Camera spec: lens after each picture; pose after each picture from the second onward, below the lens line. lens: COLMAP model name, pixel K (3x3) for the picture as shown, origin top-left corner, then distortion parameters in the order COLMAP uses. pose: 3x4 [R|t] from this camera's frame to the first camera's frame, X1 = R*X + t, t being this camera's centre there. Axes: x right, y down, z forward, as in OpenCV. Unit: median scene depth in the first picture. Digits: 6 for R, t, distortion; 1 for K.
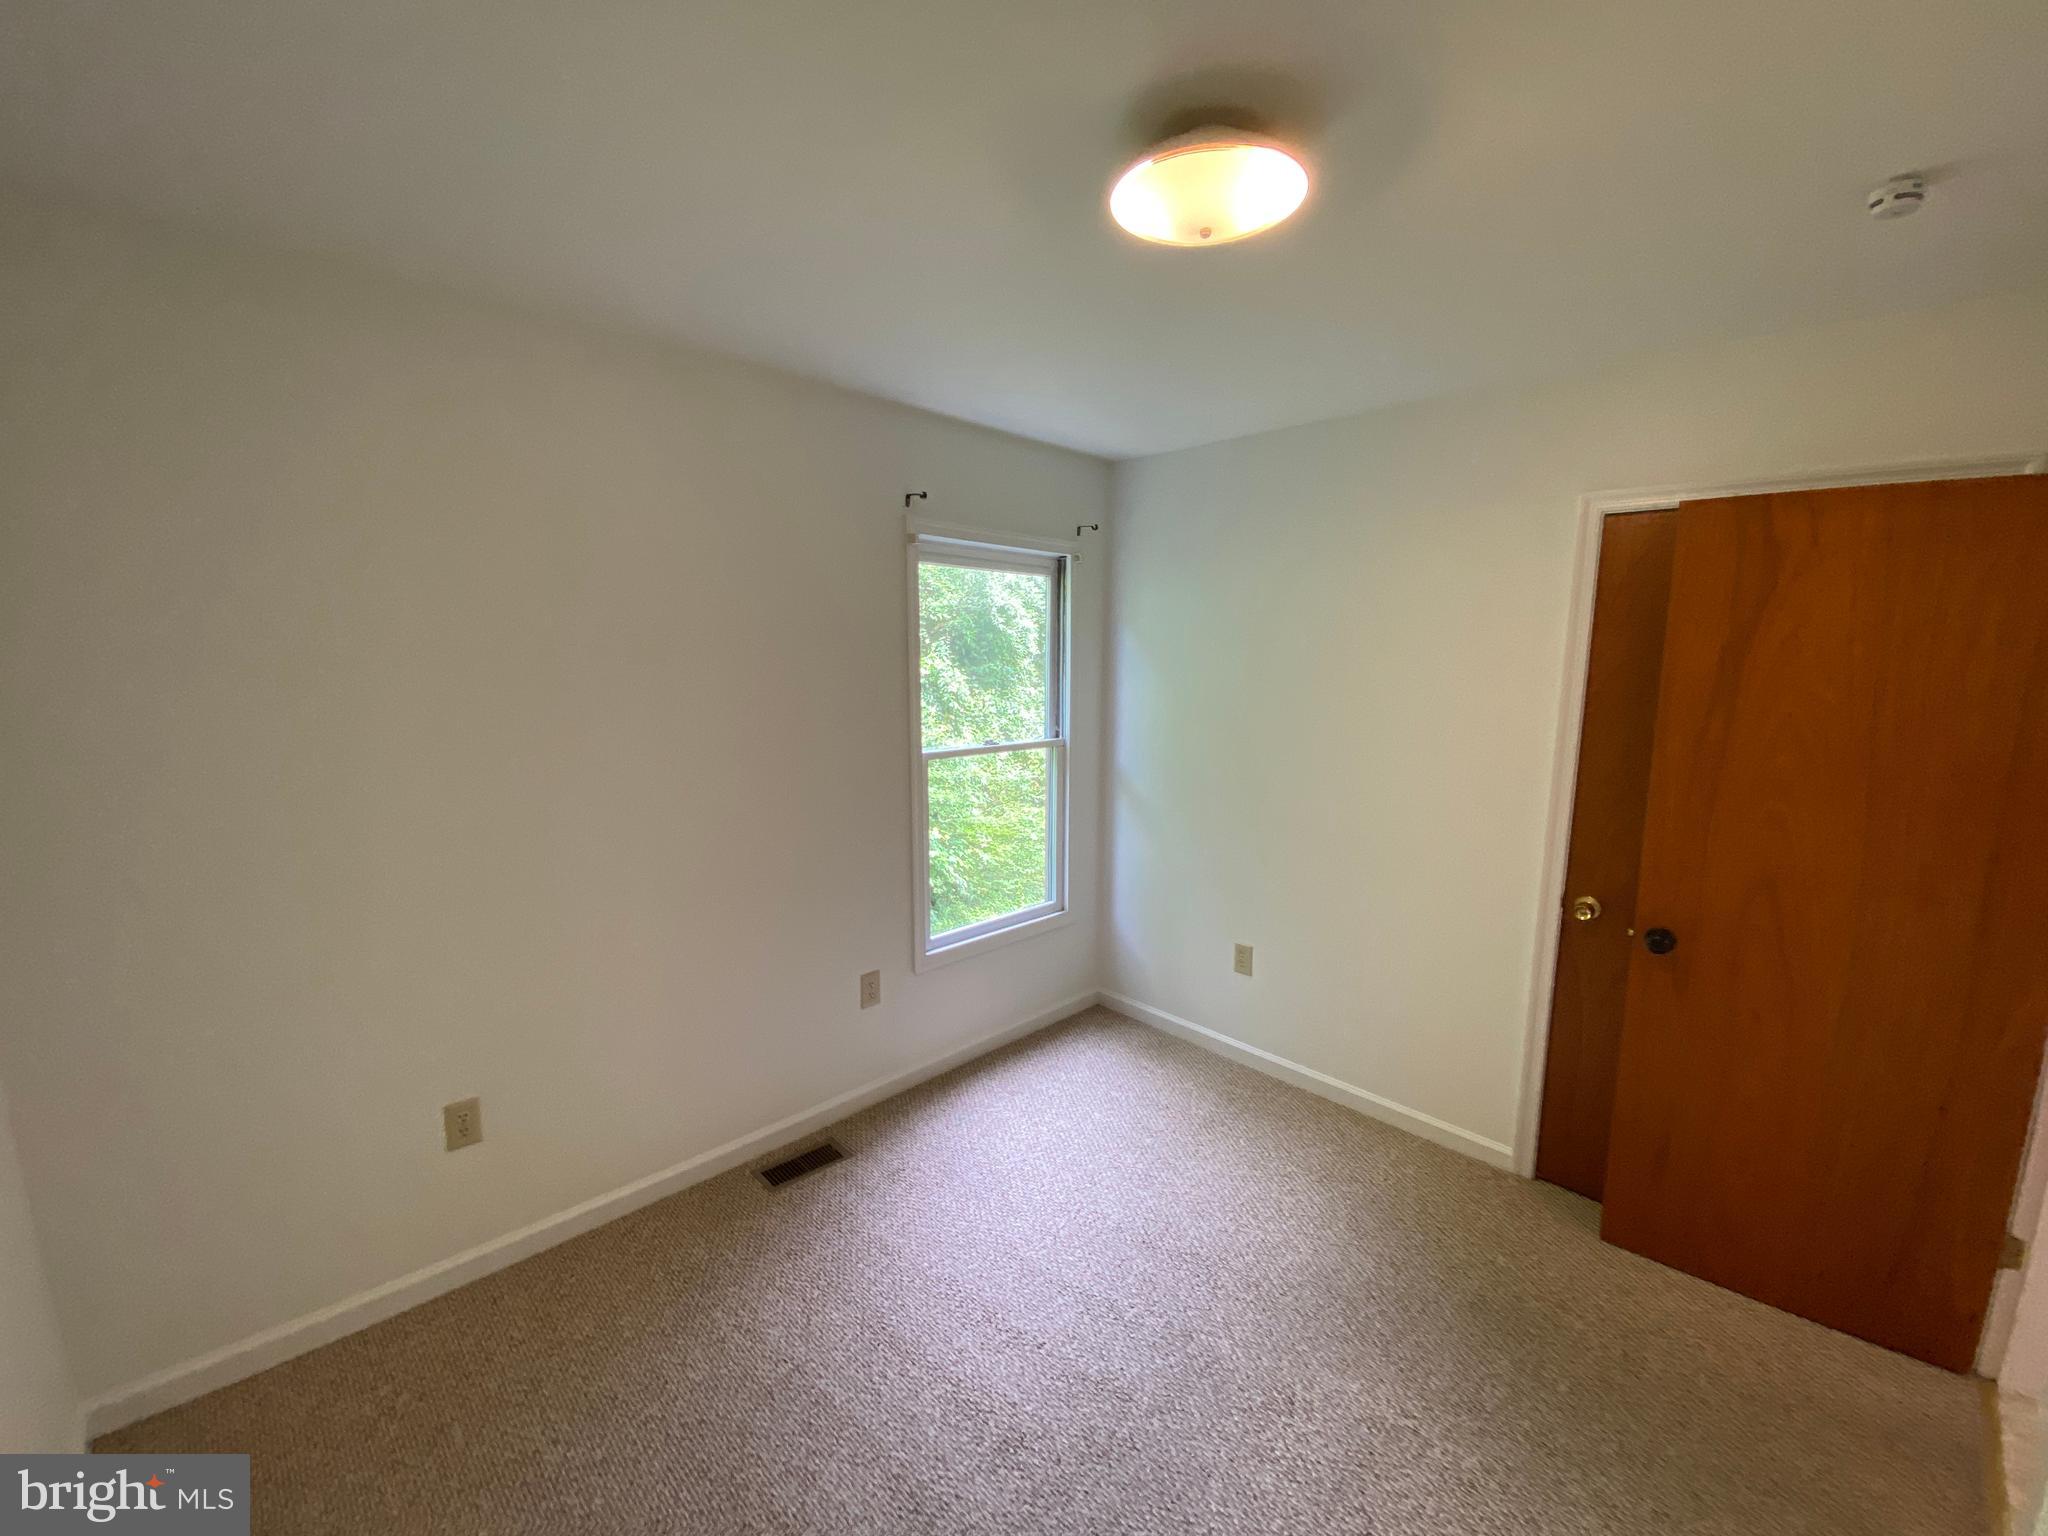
lens RADIAL K [[830.4, 0, 1024.0], [0, 830.4, 768.0], [0, 0, 1]] dist [-0.001164, -0.000244]
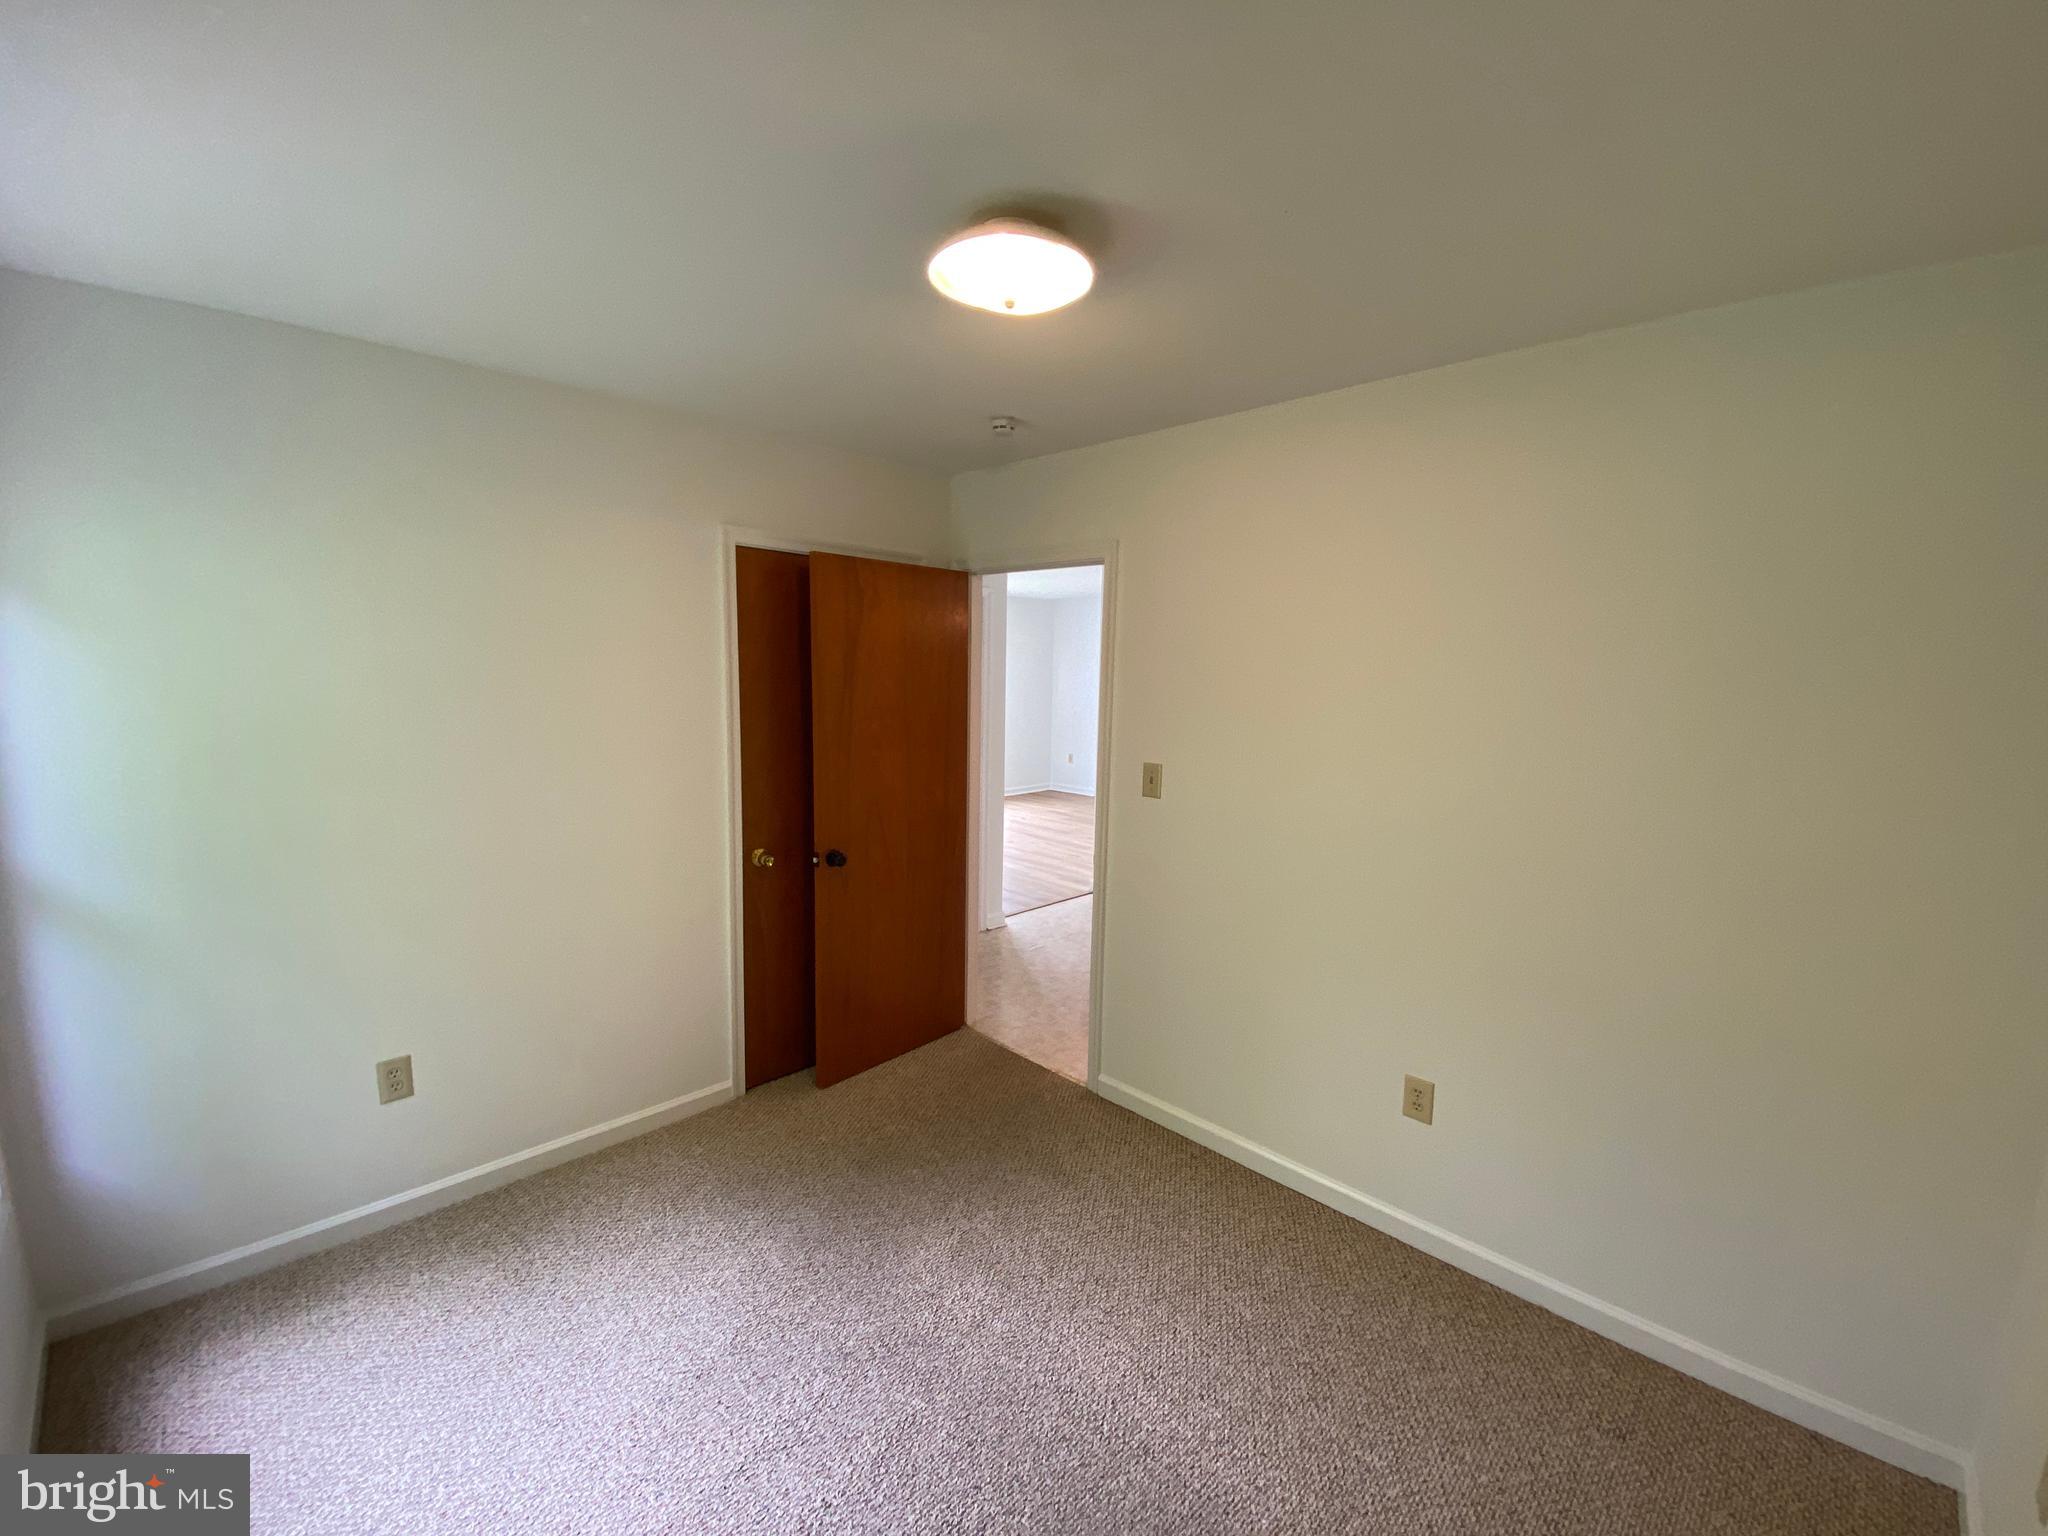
lens RADIAL K [[838.2, 0, 1024.0], [0, 838.2, 768.0], [0, 0, 1]] dist [0.016667, -0.019482]
pose [[-0.002603, -0.148140, 0.988963, -0.468355], [0.116646, 0.982170, 0.147429, -0.089812], [-0.993170, 0.115742, 0.014723, 0.467329]]
